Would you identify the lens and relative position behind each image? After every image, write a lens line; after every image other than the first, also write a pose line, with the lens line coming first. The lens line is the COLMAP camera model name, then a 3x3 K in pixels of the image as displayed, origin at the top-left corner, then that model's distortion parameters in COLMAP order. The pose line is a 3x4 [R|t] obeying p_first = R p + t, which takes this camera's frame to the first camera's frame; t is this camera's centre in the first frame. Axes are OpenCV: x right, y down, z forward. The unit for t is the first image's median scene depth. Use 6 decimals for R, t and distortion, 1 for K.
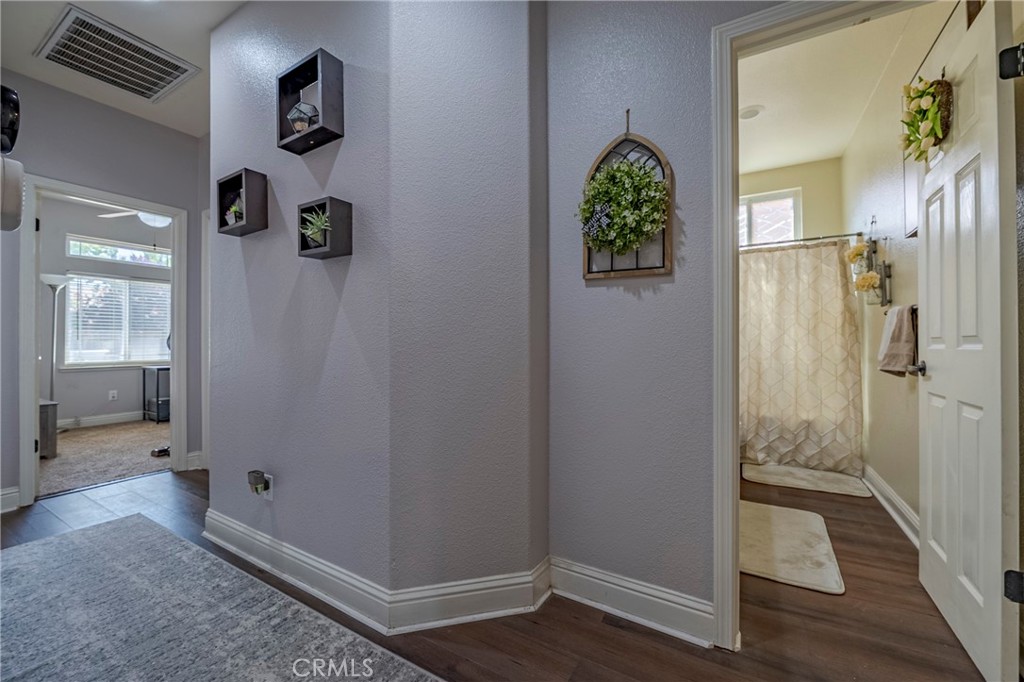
lens RADIAL K [[407.4, 0, 511.2], [0, 407.4, 340.6], [0, 0, 1]] dist [-0.013089, 0.001038]
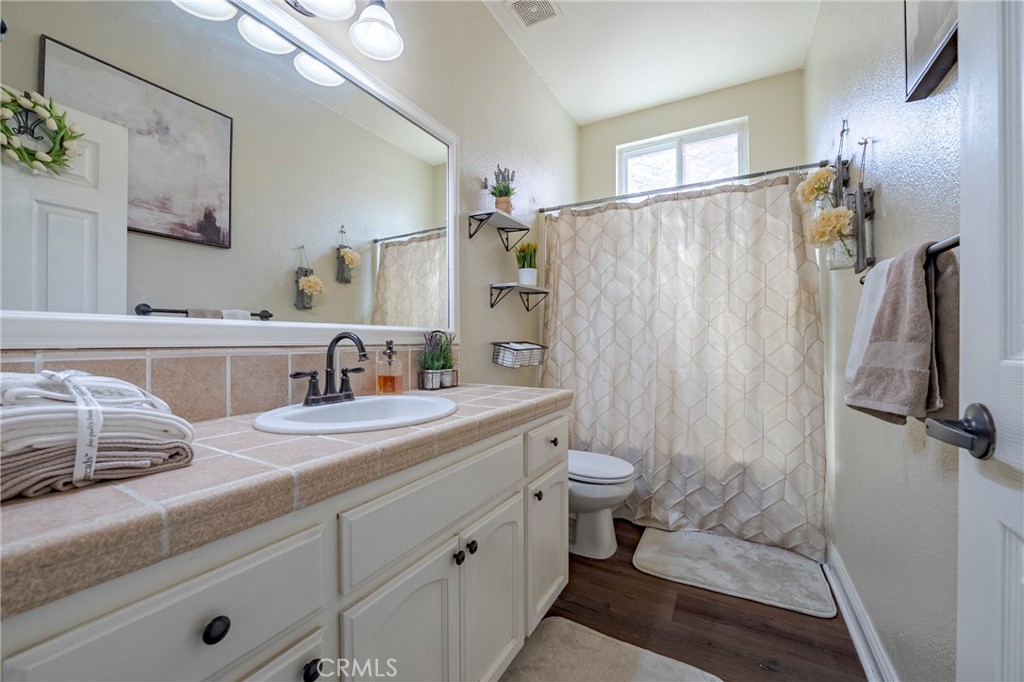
lens RADIAL K [[407.4, 0, 514.0], [0, 407.4, 341.4], [0, 0, 1]] dist [-0.013089, 0.001038]
pose [[0.999590, 0.001960, 0.028566, 0.377498], [-0.002219, 0.999957, 0.009030, 0.001387], [-0.028547, -0.009090, 0.999551, 0.400376]]
